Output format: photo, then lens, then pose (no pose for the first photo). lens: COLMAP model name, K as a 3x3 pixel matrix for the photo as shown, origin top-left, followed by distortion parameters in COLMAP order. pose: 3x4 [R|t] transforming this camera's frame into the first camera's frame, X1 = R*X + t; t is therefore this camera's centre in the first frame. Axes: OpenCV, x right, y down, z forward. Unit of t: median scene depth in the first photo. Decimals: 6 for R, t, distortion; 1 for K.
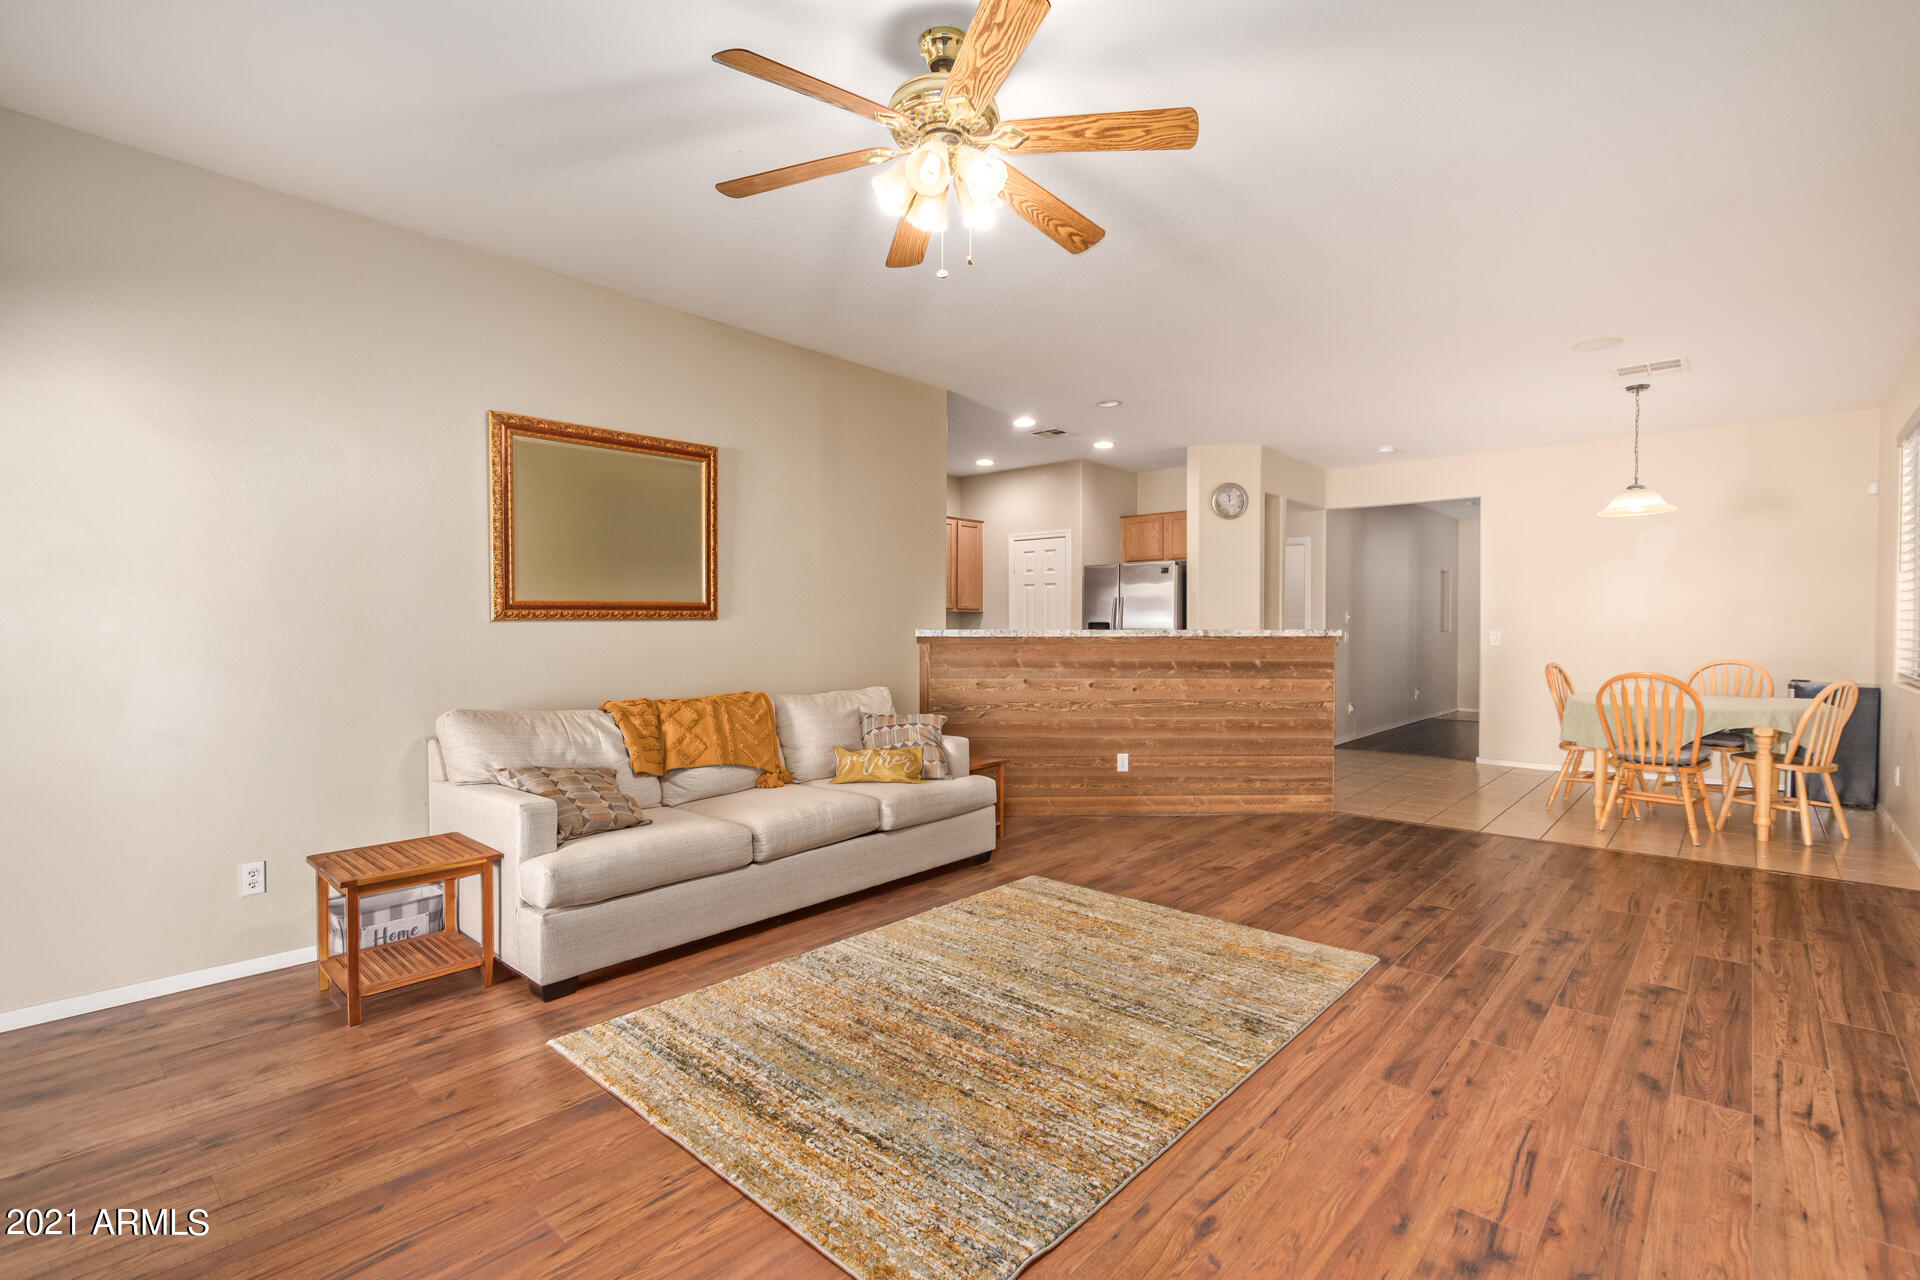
lens RADIAL K [[889.4, 0, 939.8], [0, 889.4, 622.7], [0, 0, 1]] dist [0.004031, 0.000076]
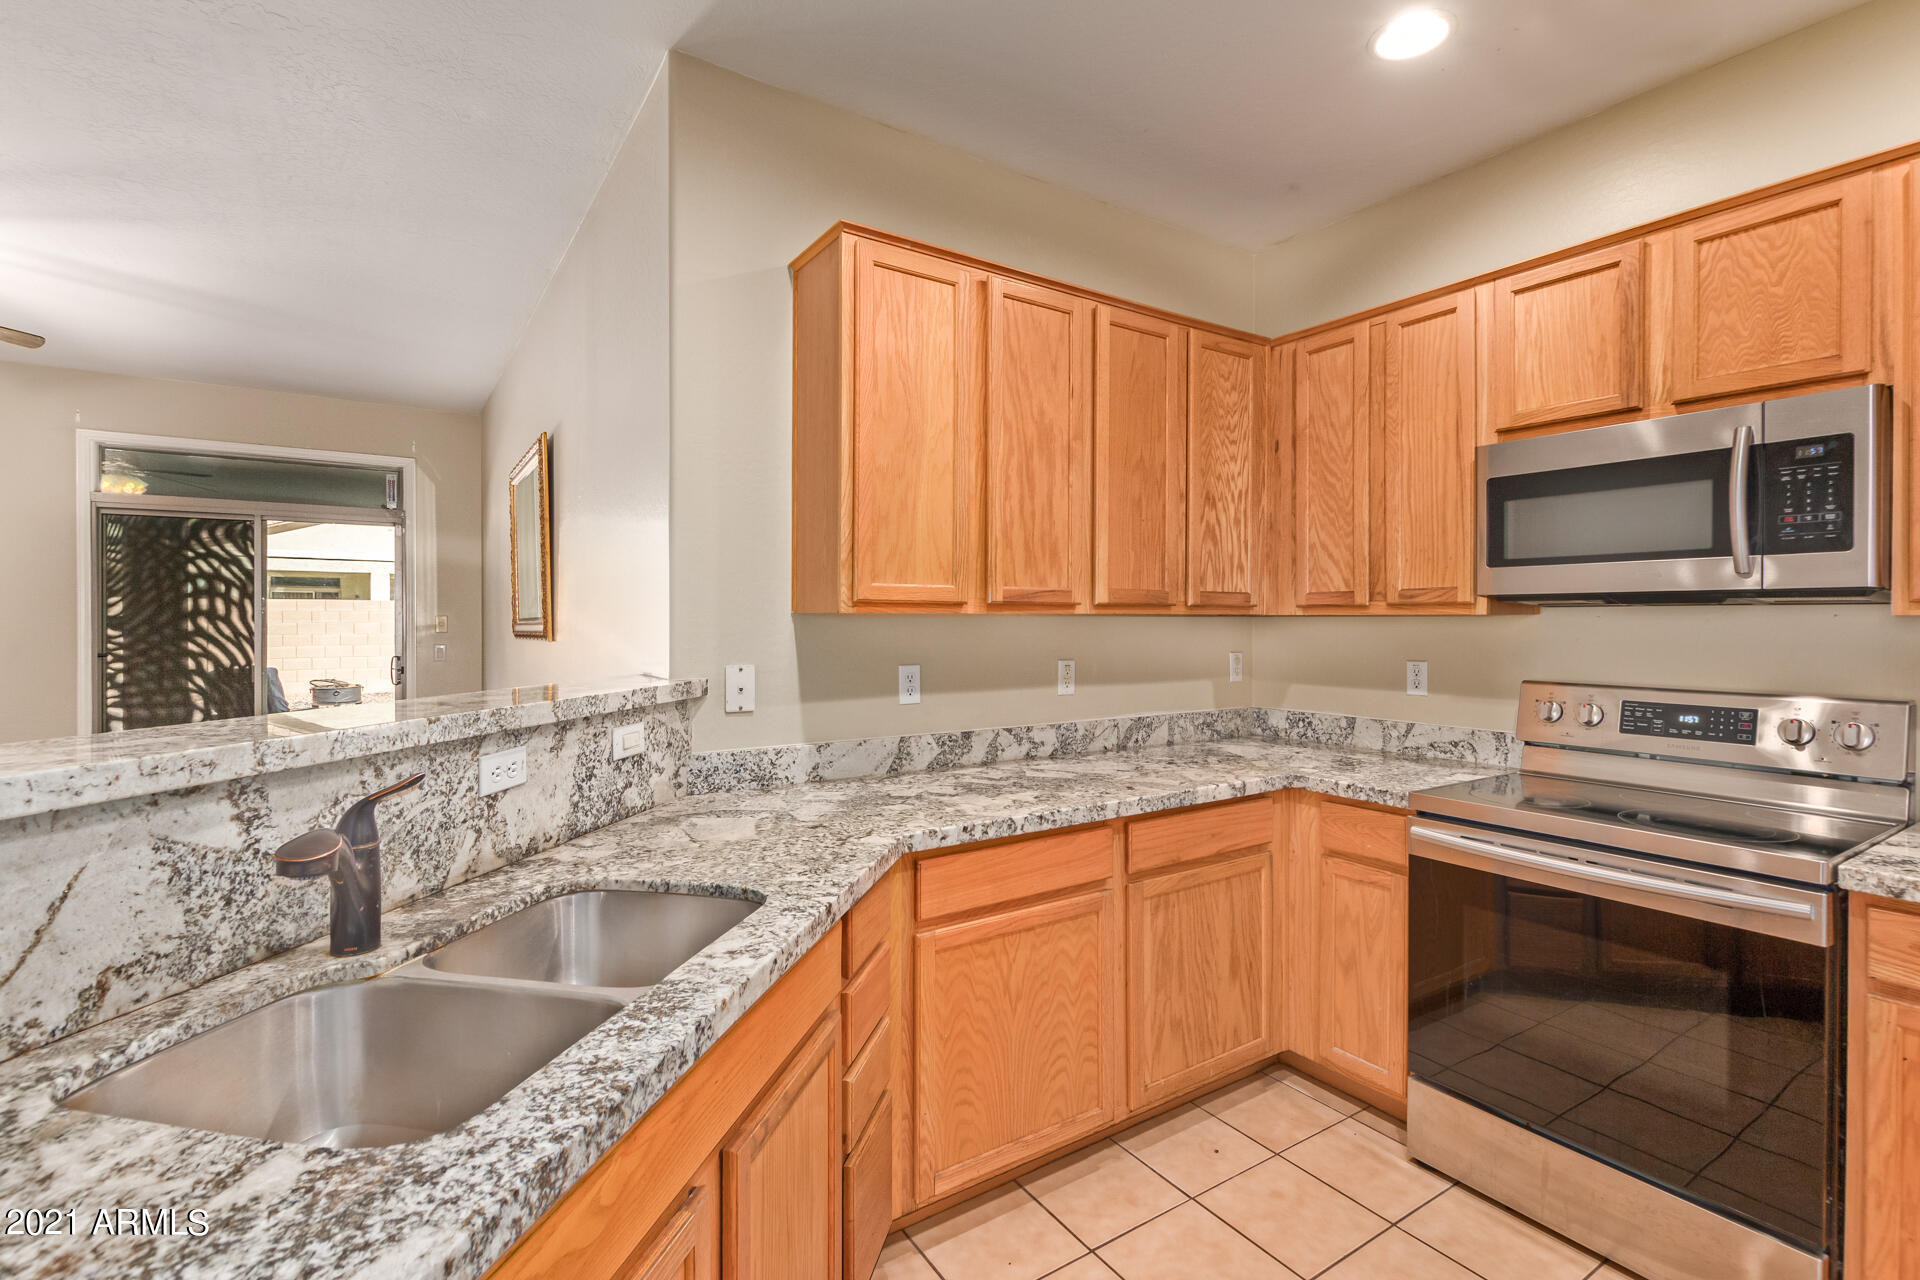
lens RADIAL K [[889.4, 0, 939.8], [0, 889.4, 622.7], [0, 0, 1]] dist [0.004031, 0.000076]
pose [[-0.245910, 0.001674, -0.969291, 0.547876], [0.000089, 0.999999, 0.001705, -0.024376], [0.969293, 0.000333, -0.245910, 1.920137]]
